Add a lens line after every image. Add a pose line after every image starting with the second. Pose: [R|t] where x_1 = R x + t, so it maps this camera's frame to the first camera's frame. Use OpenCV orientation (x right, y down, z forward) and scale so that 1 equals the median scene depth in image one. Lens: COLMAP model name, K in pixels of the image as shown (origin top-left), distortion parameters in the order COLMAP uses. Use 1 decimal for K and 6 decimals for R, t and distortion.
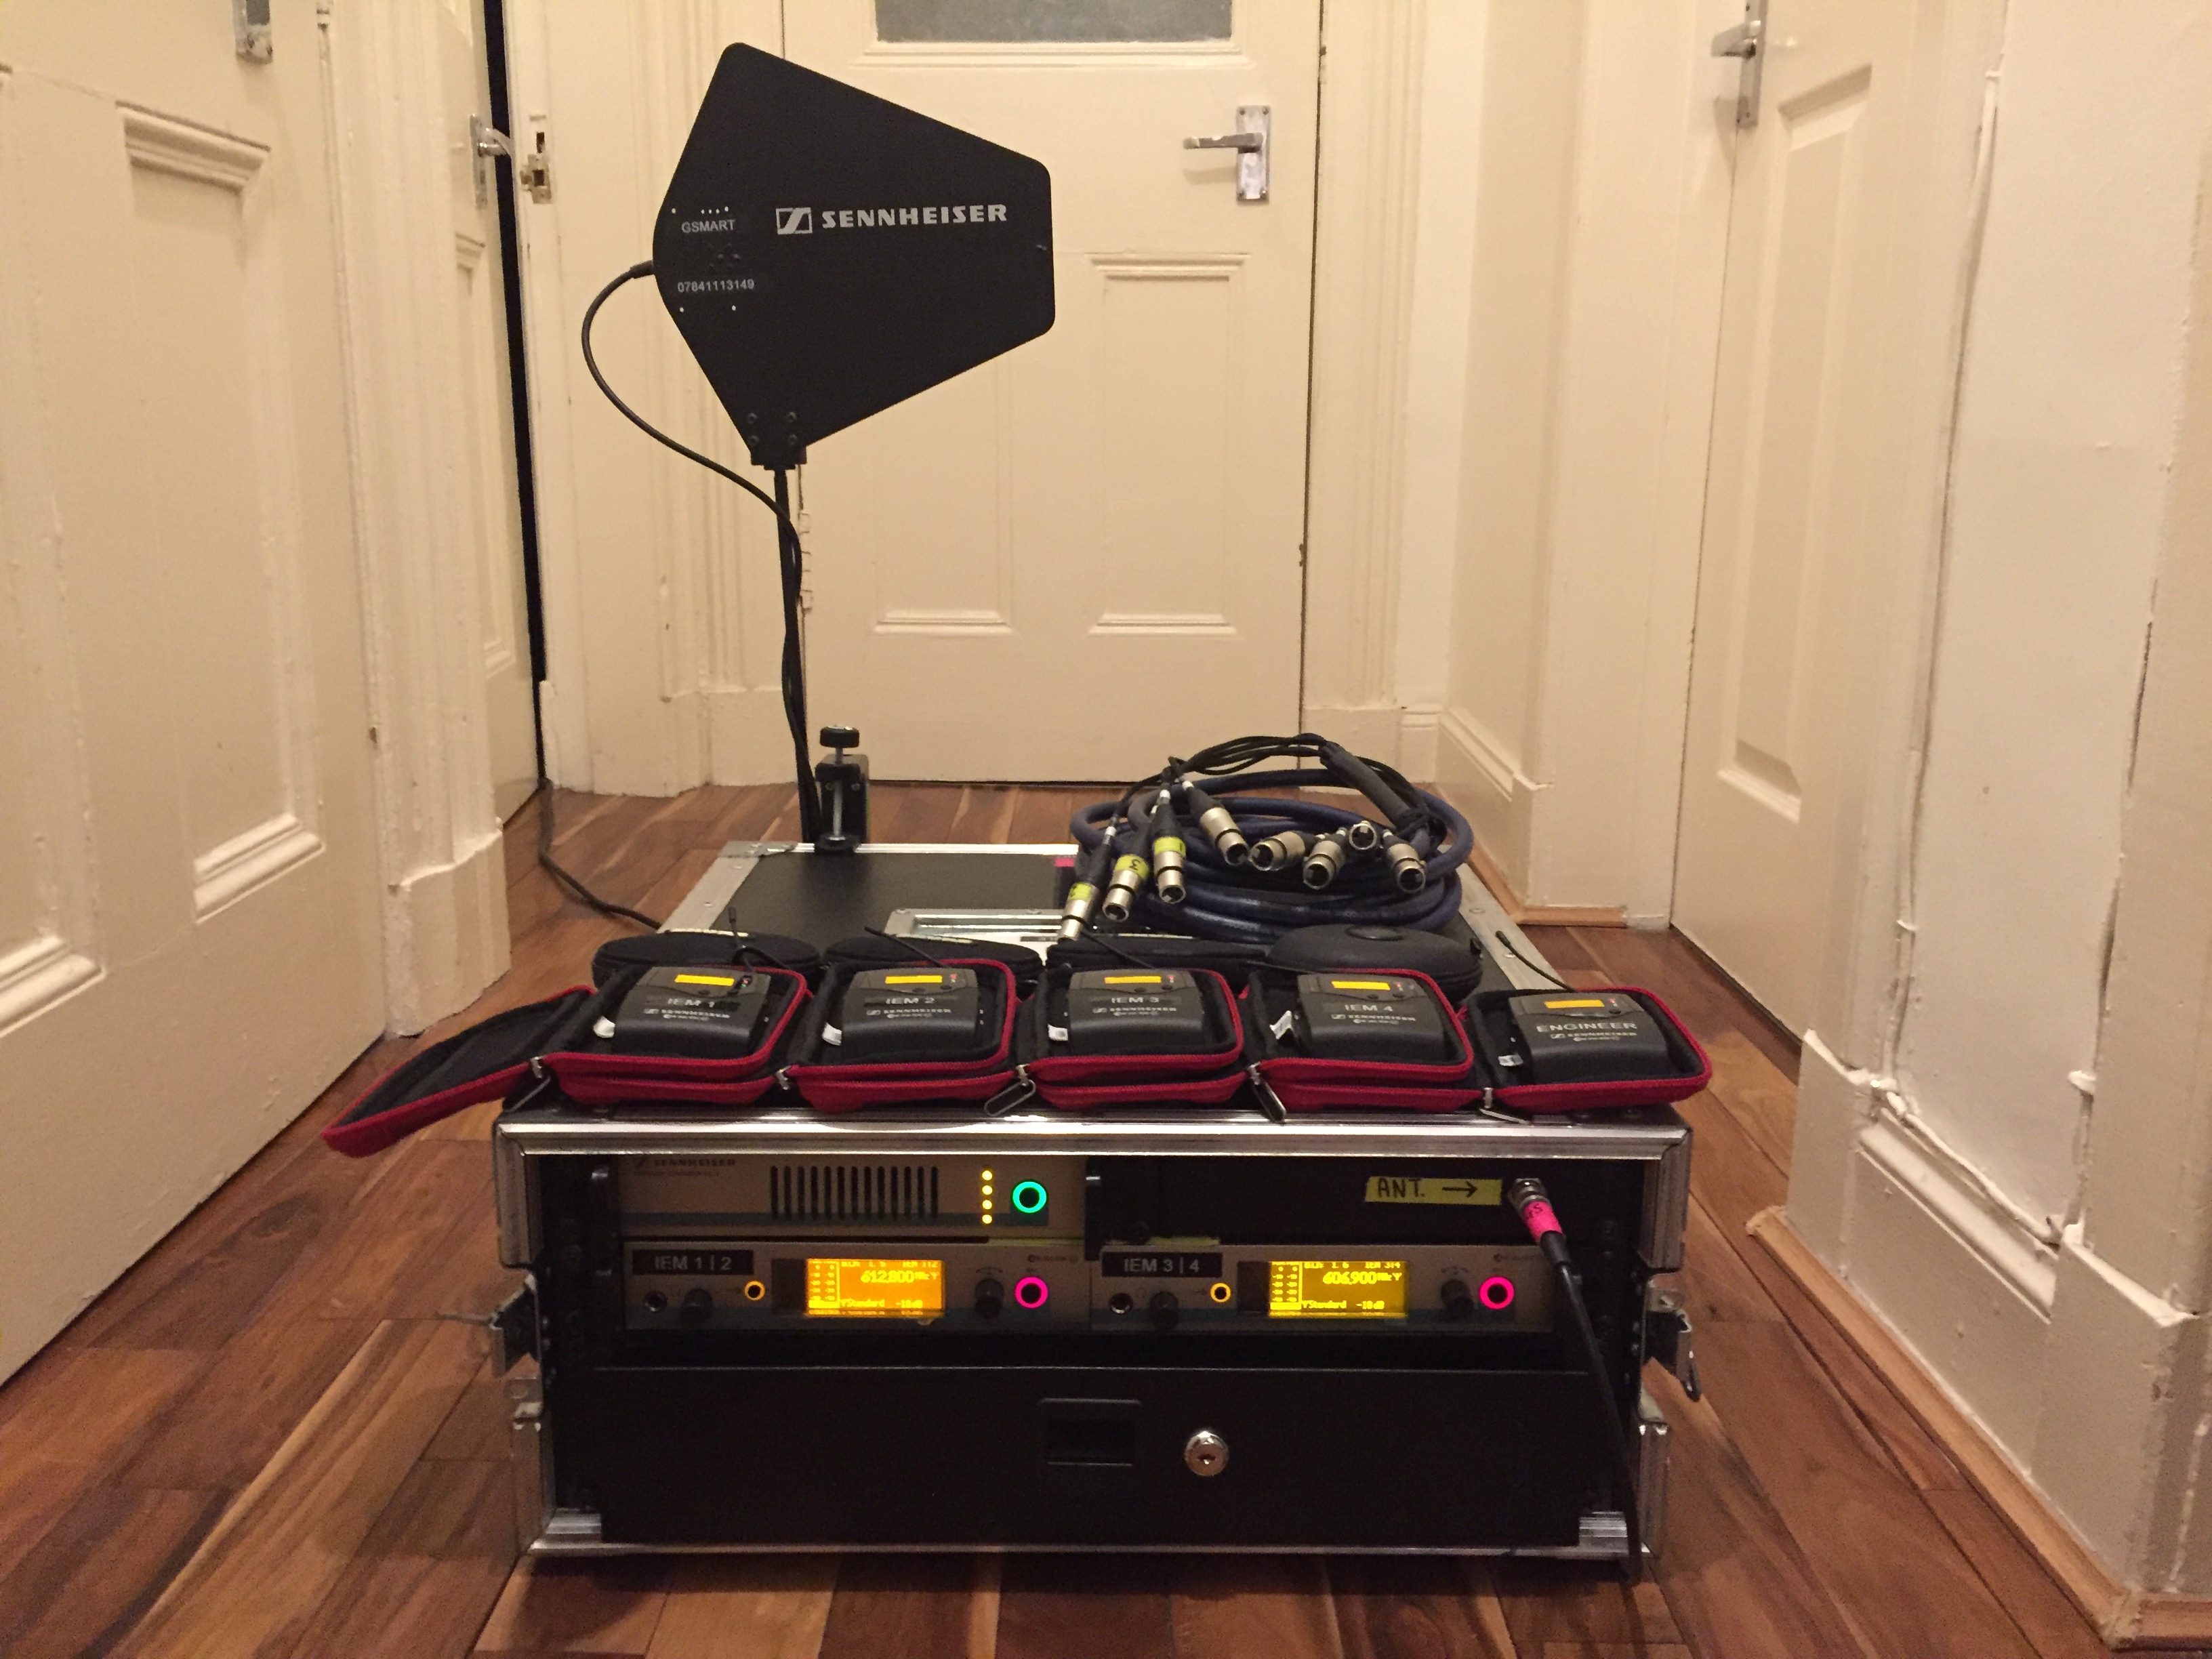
lens RADIAL K [[1913.1, 0, 1091.8], [0, 1913.1, 827.7], [0, 0, 1]] dist [0.080413, -0.123934]
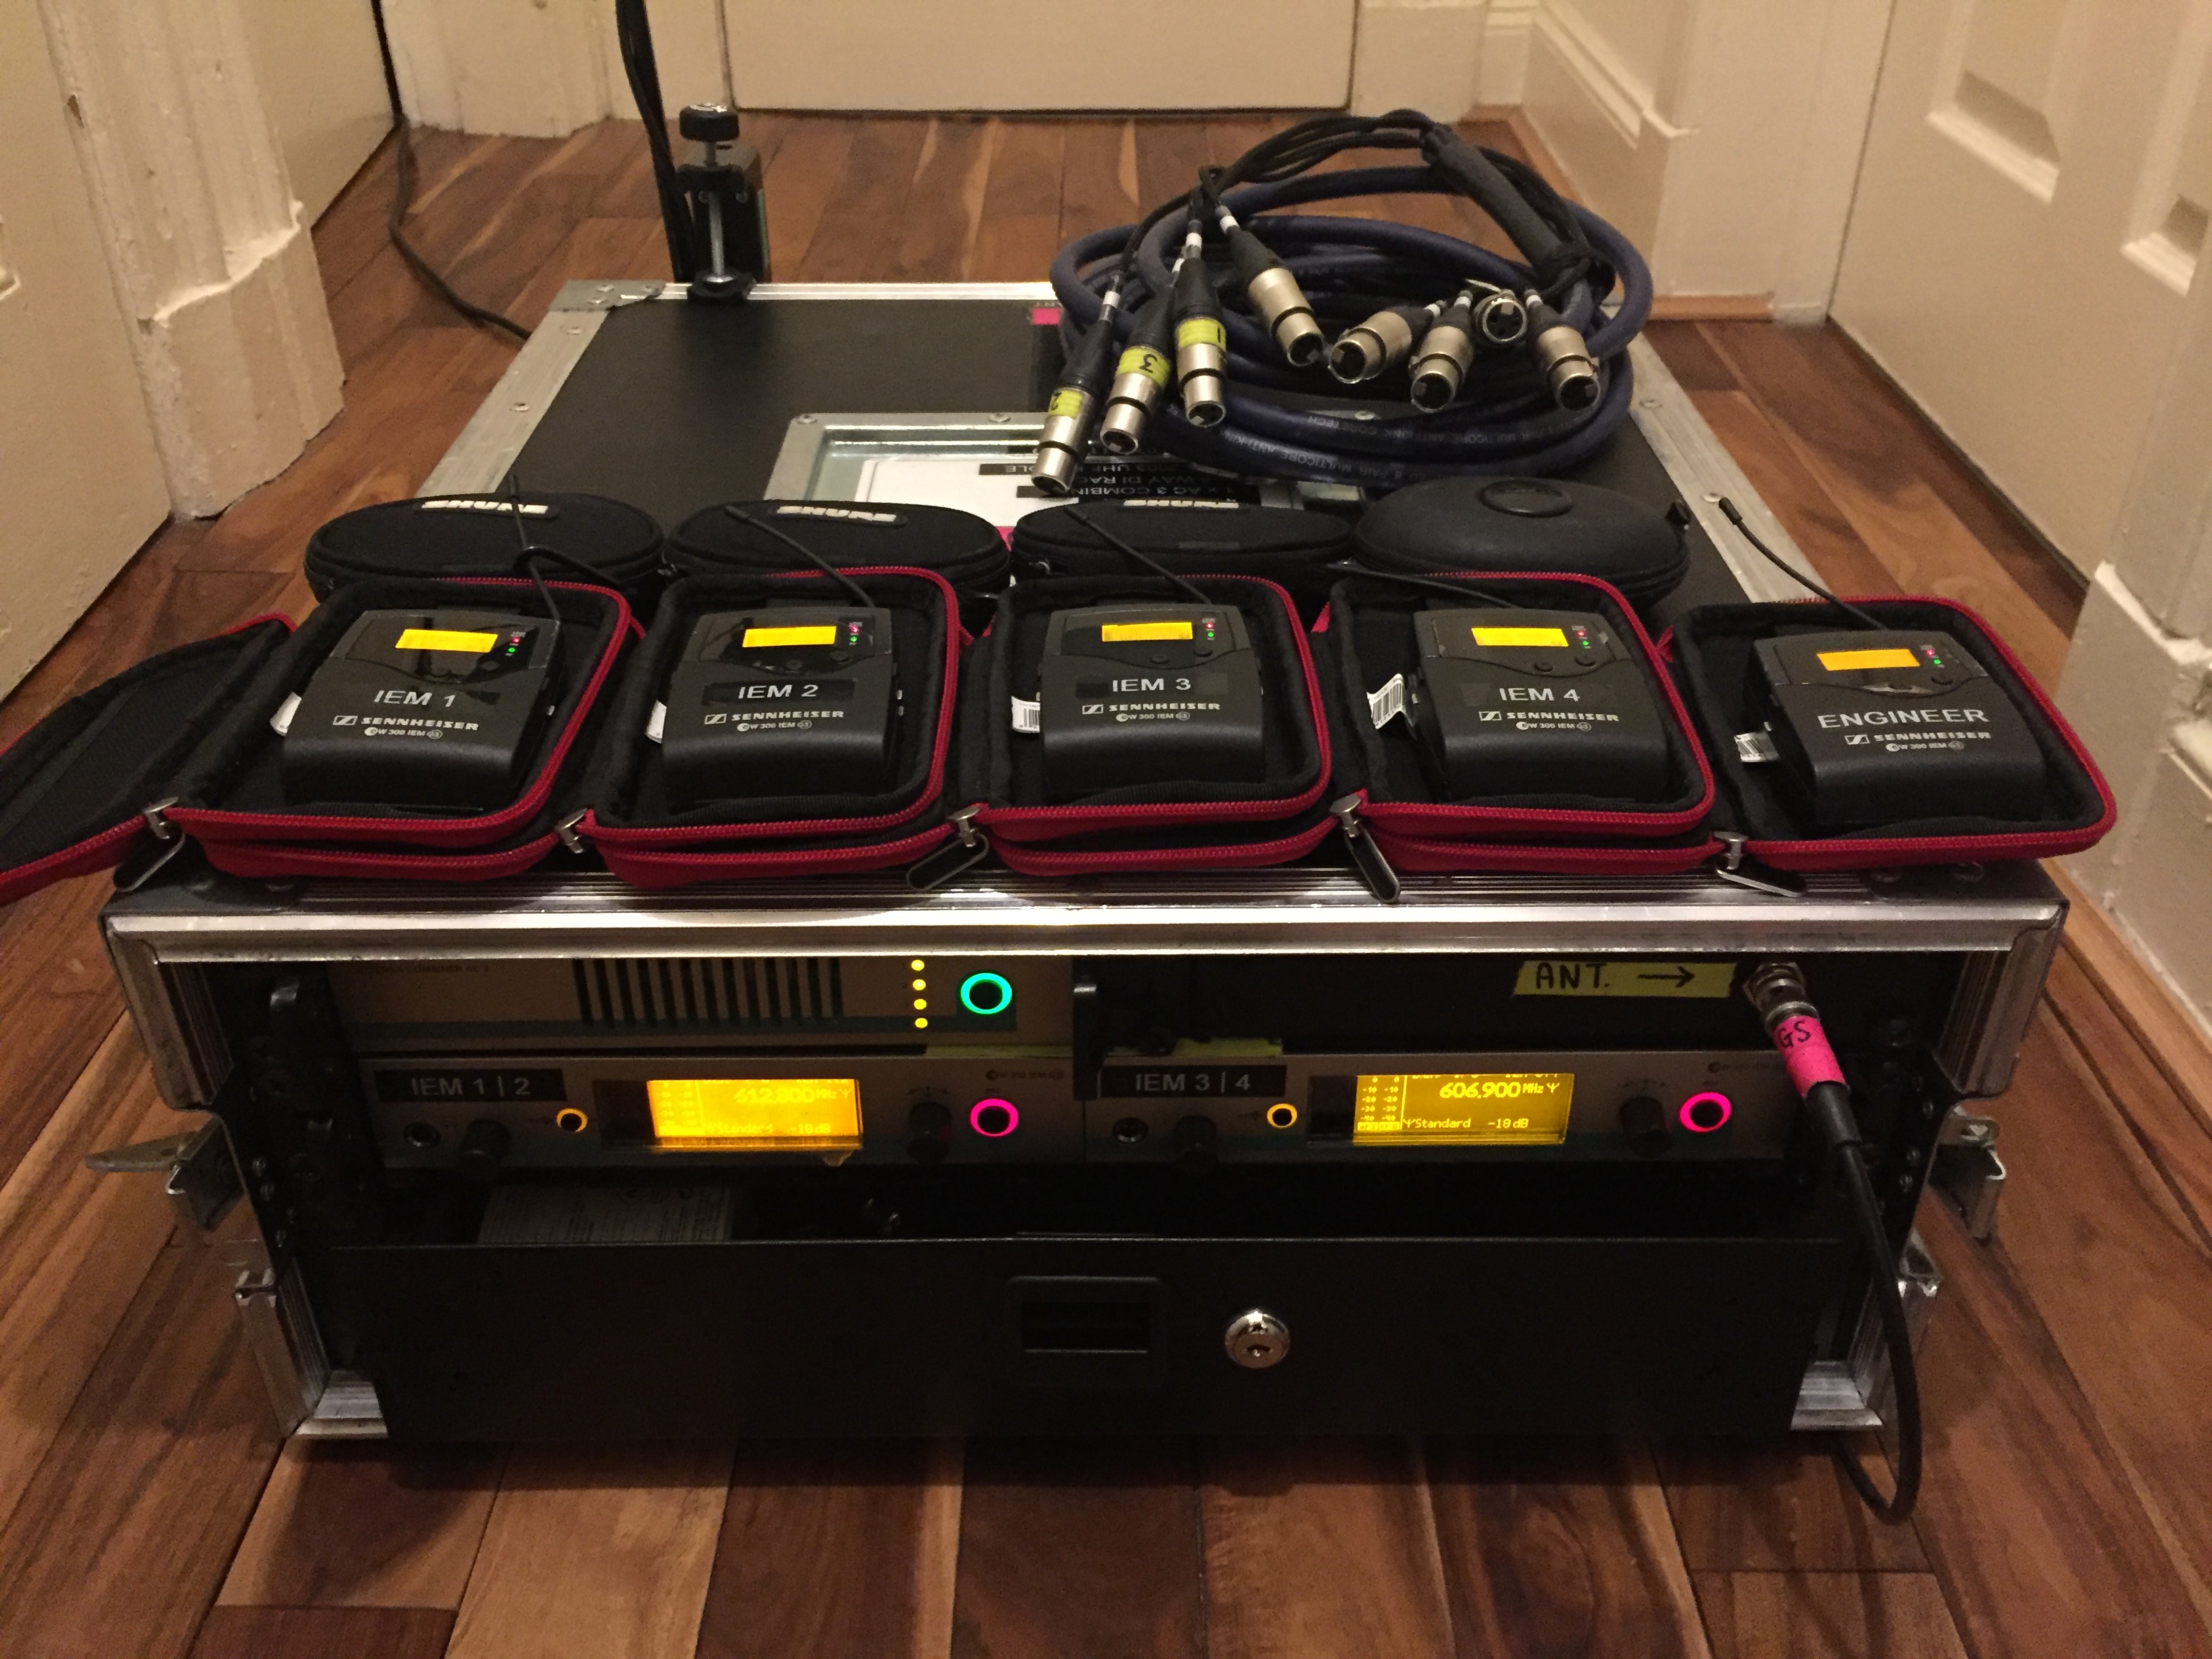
lens RADIAL K [[1913.1, 0, 1091.8], [0, 1913.1, 827.7], [0, 0, 1]] dist [0.080413, -0.123934]
pose [[0.999932, -0.010224, -0.005633, 0.006447], [0.011554, 0.935574, 0.352943, -0.078706], [0.001661, -0.352984, 0.935628, 0.403046]]
